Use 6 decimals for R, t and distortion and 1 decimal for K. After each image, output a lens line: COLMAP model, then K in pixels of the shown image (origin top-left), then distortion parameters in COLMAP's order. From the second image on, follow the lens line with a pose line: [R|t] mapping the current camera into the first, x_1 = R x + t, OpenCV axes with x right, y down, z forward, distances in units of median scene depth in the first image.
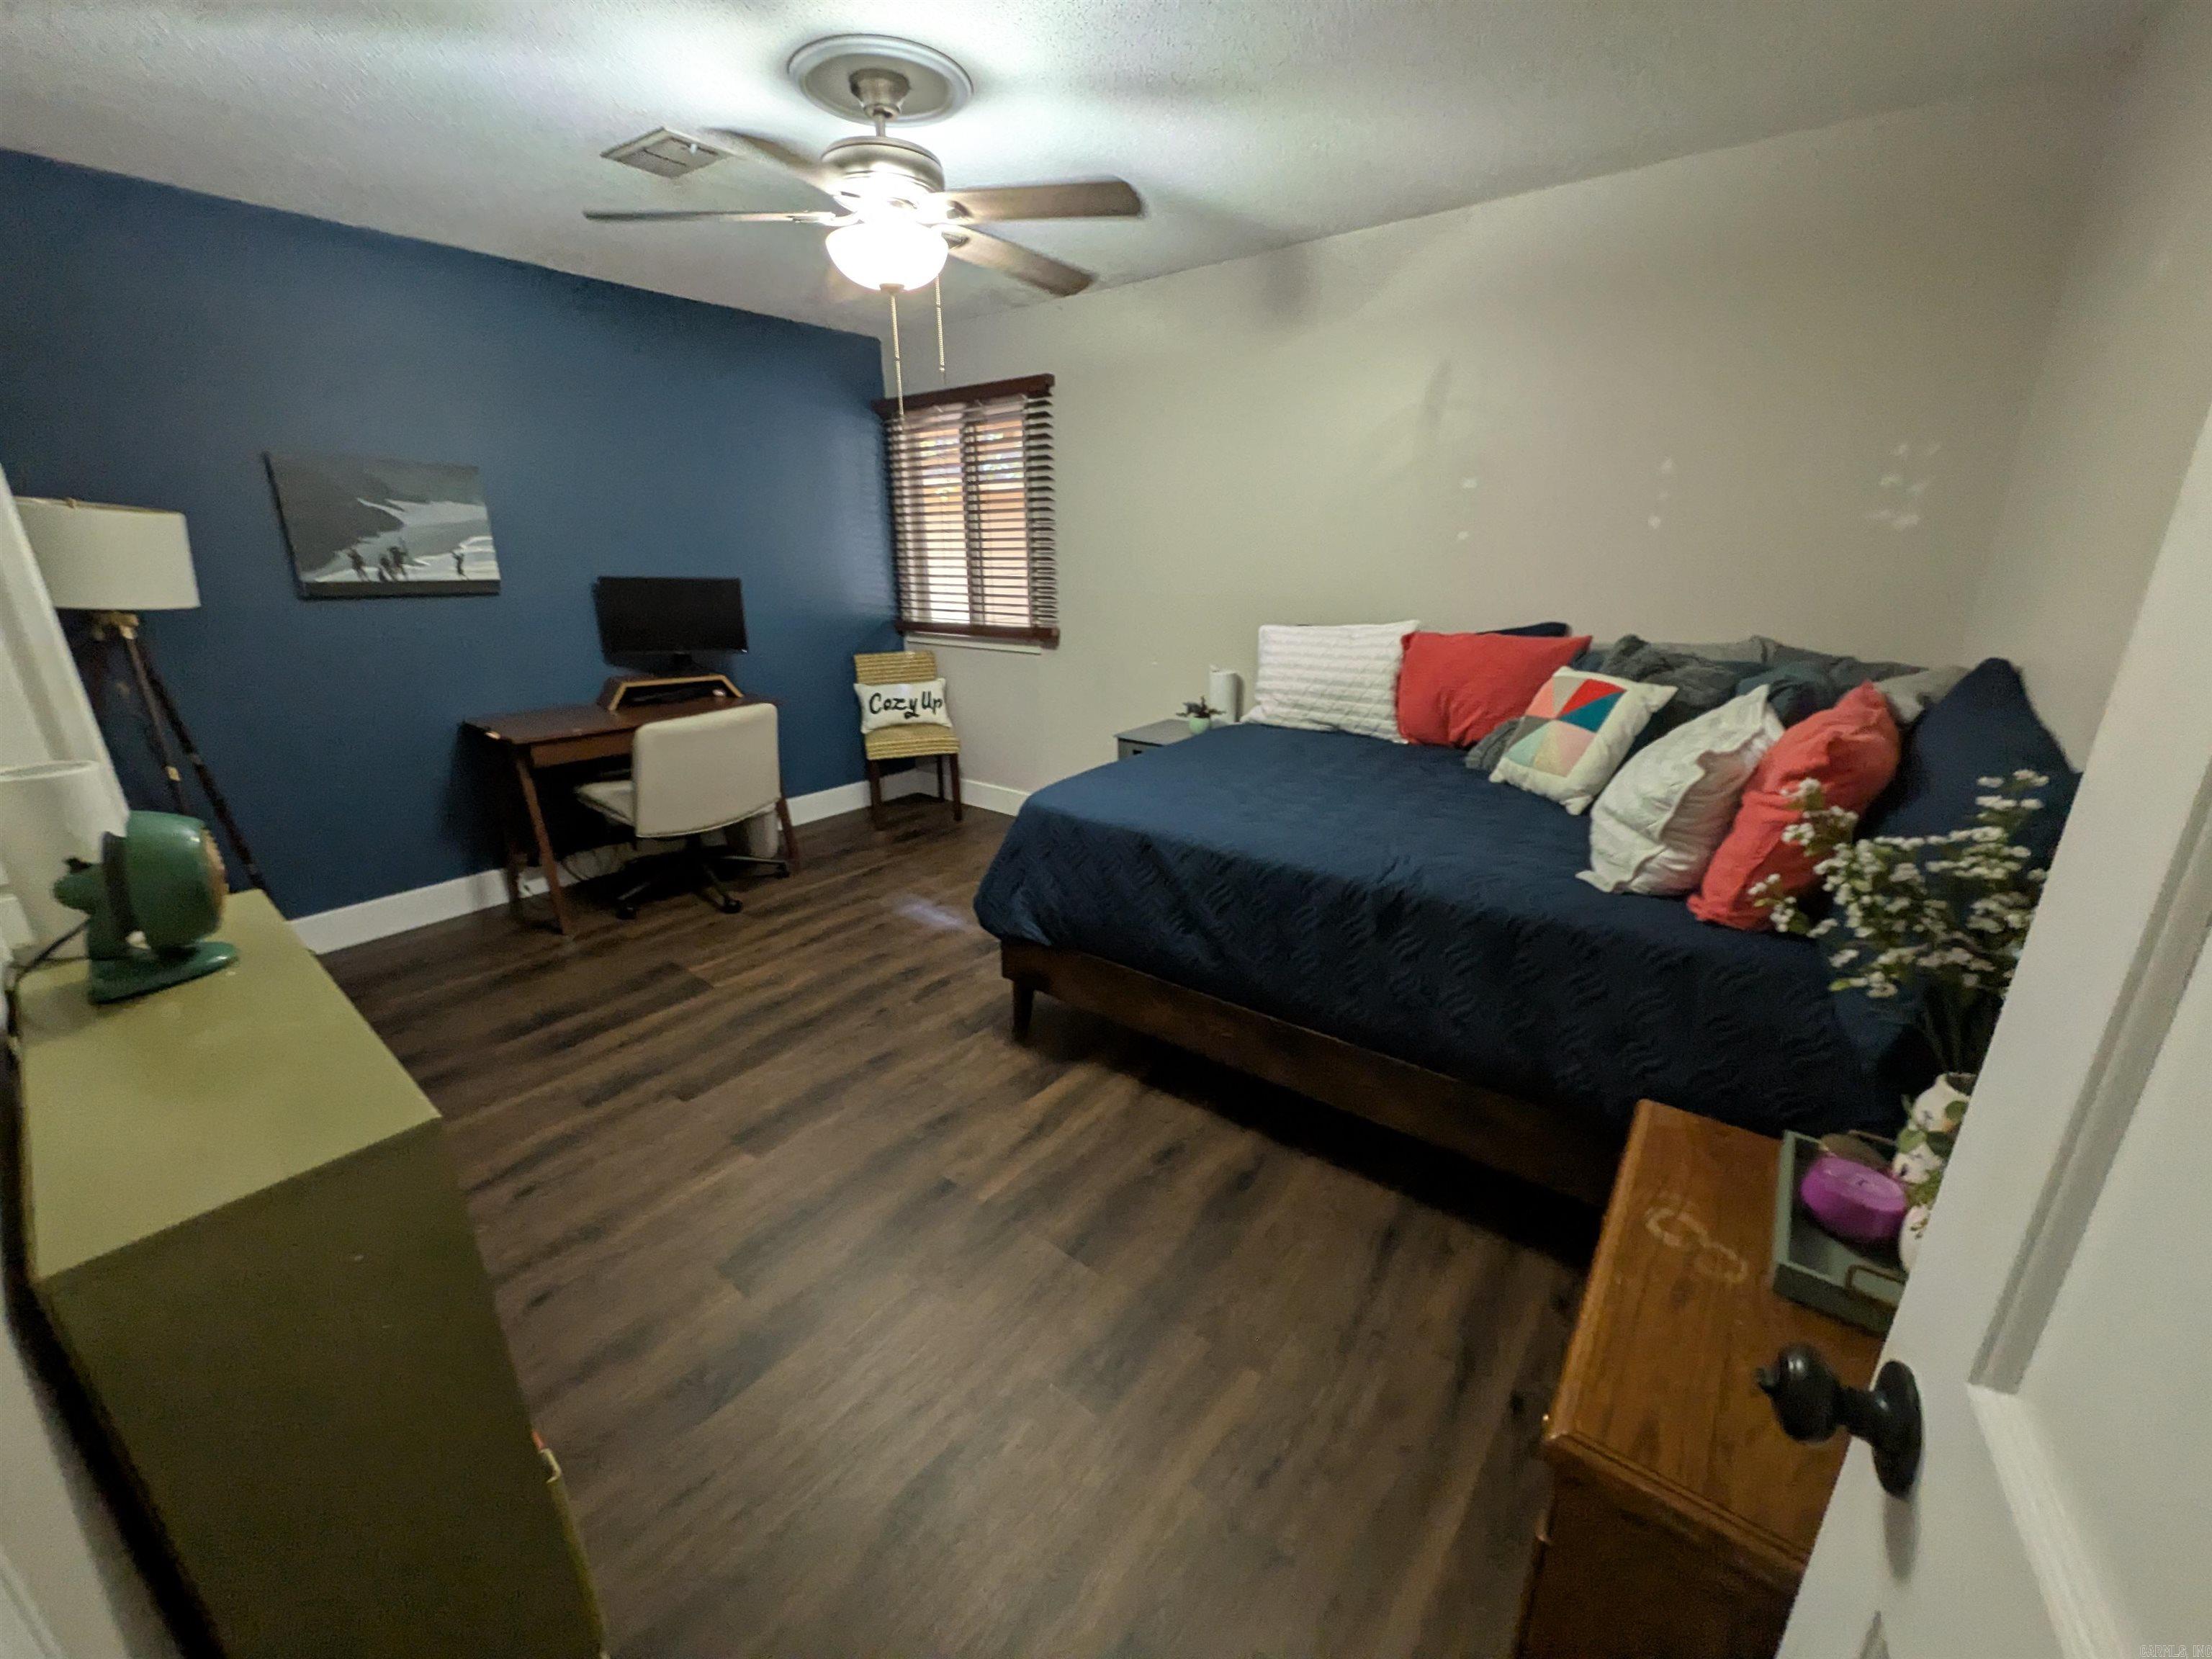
lens RADIAL K [[890.3, 0, 1111.5], [0, 890.3, 833.8], [0, 0, 1]] dist [0.002377, 0.000010]
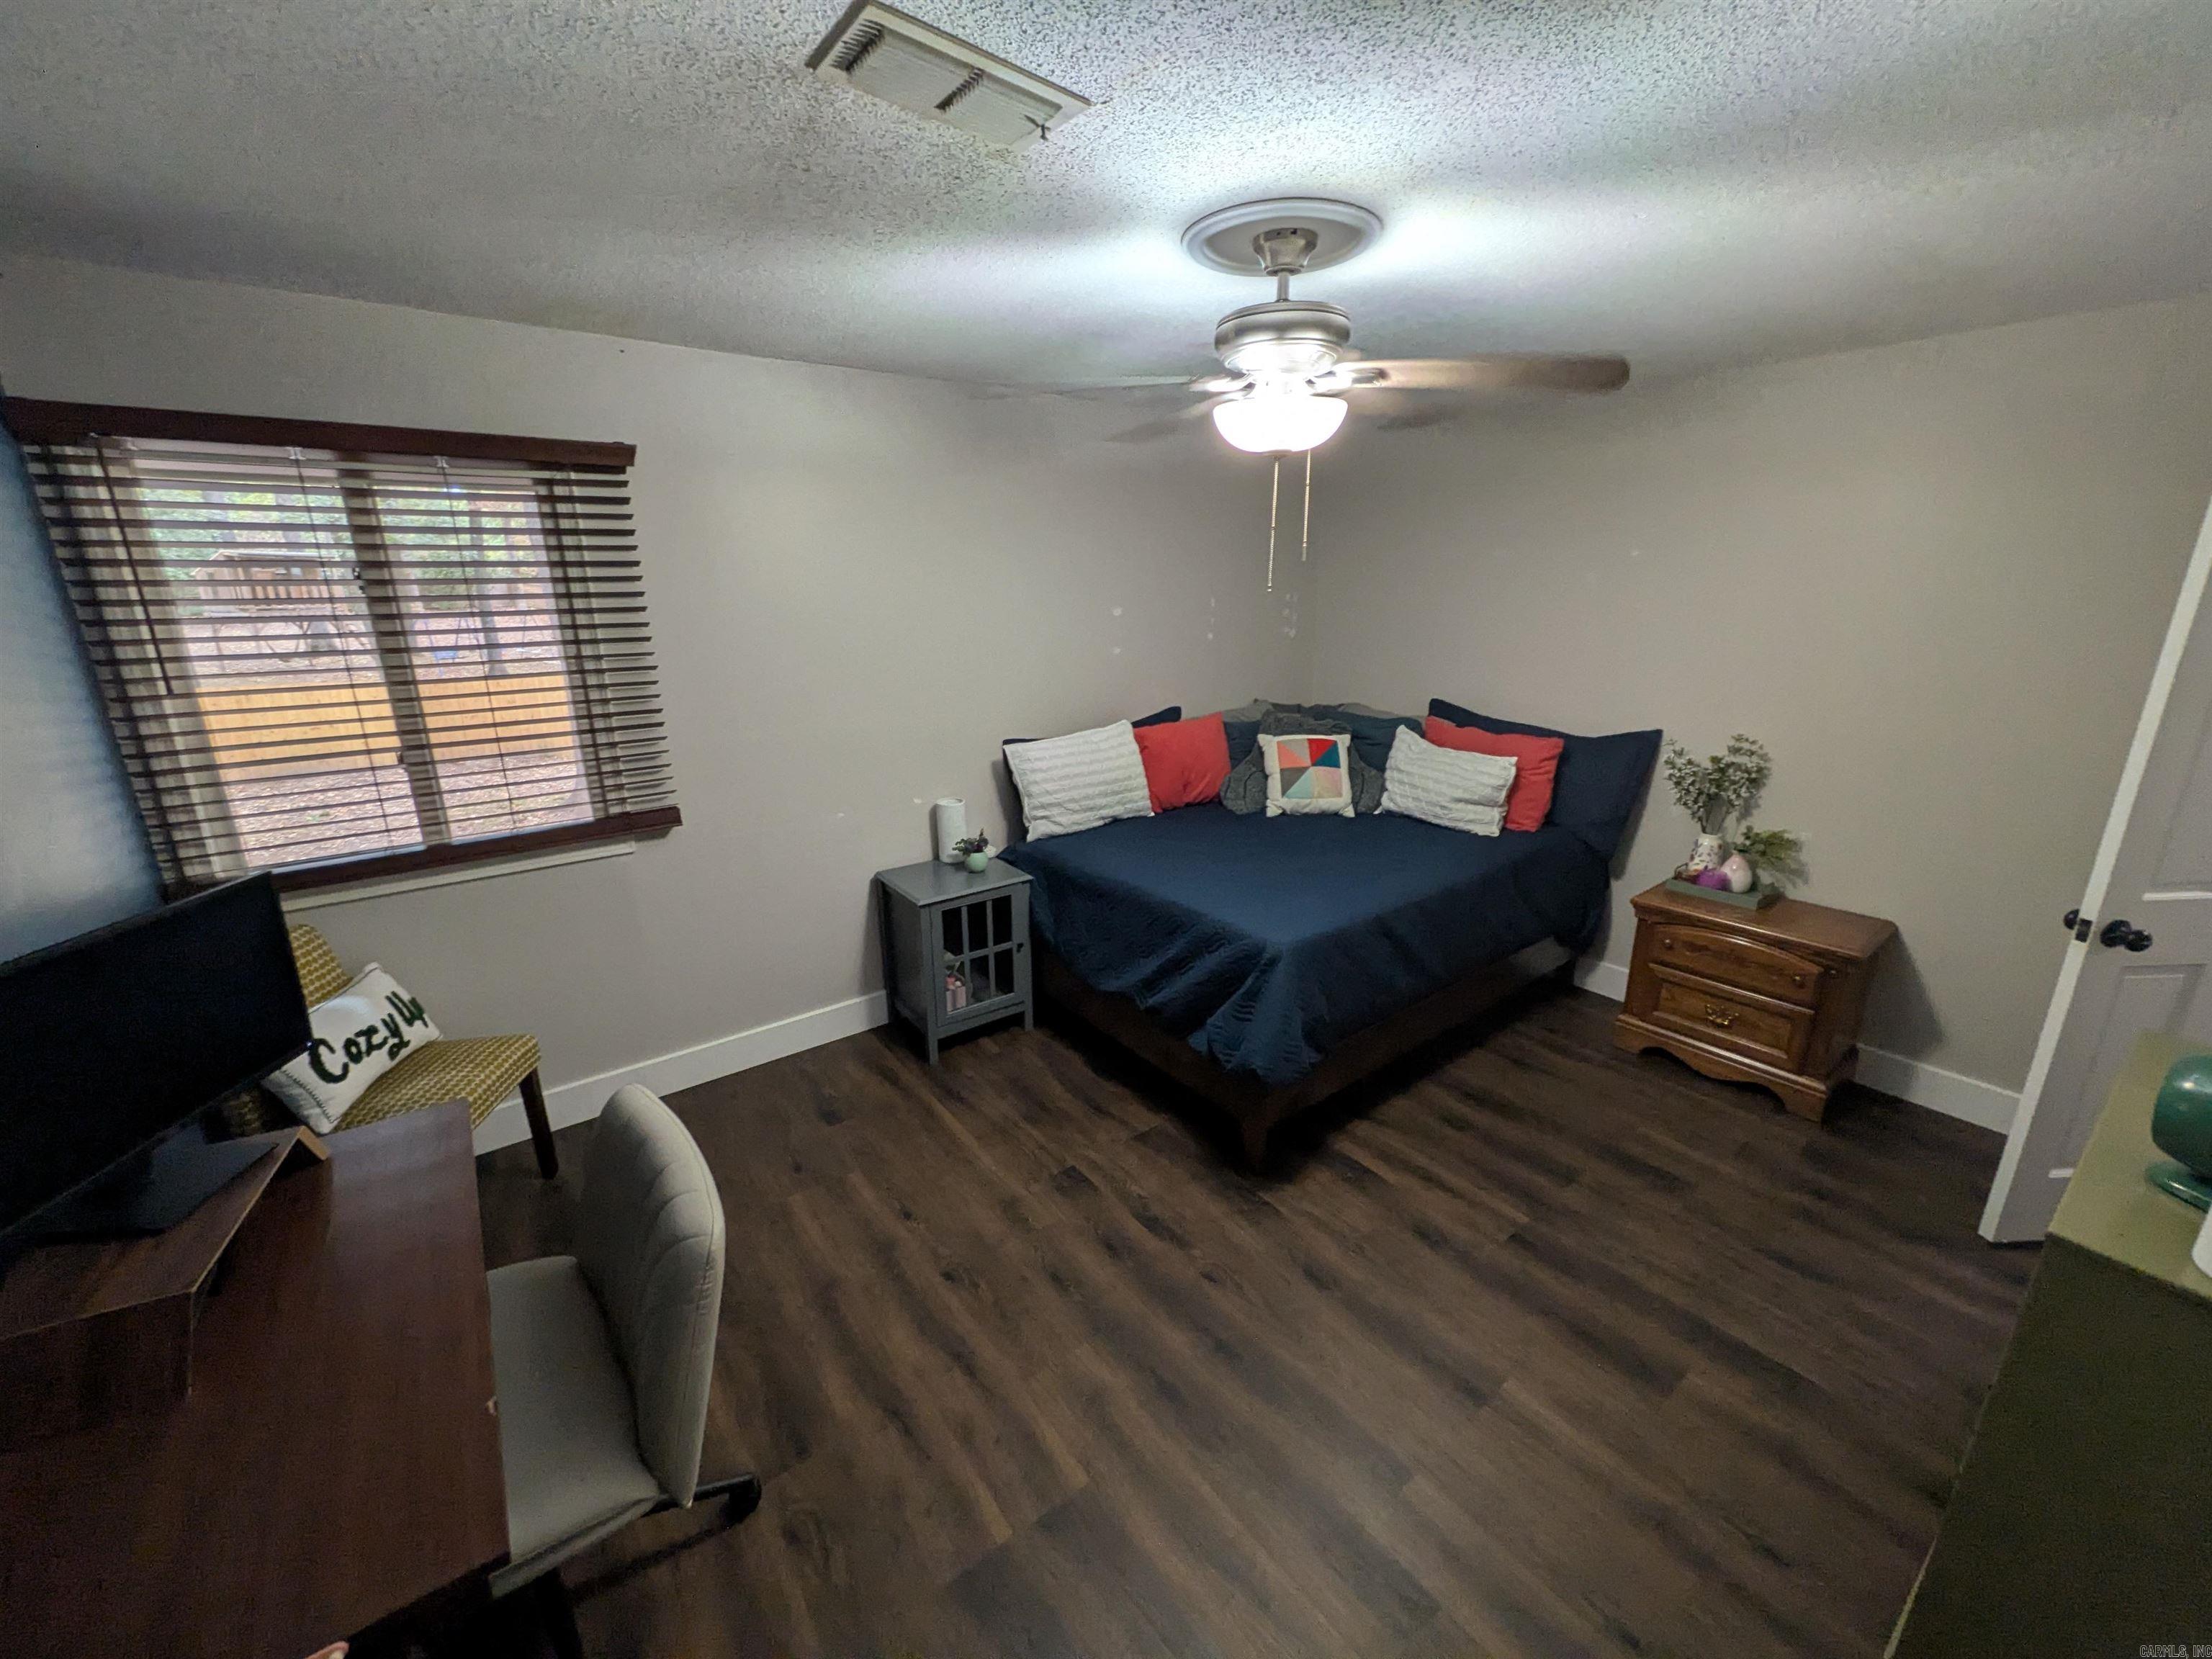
lens RADIAL K [[869.4, 0, 1107.8], [0, 869.4, 840.3], [0, 0, 1]] dist [-0.000933, -0.000174]
pose [[0.246149, -0.278085, 0.928482, -0.876248], [0.306620, 0.931099, 0.197581, -0.344984], [-0.919454, 0.236057, 0.314455, 0.711501]]
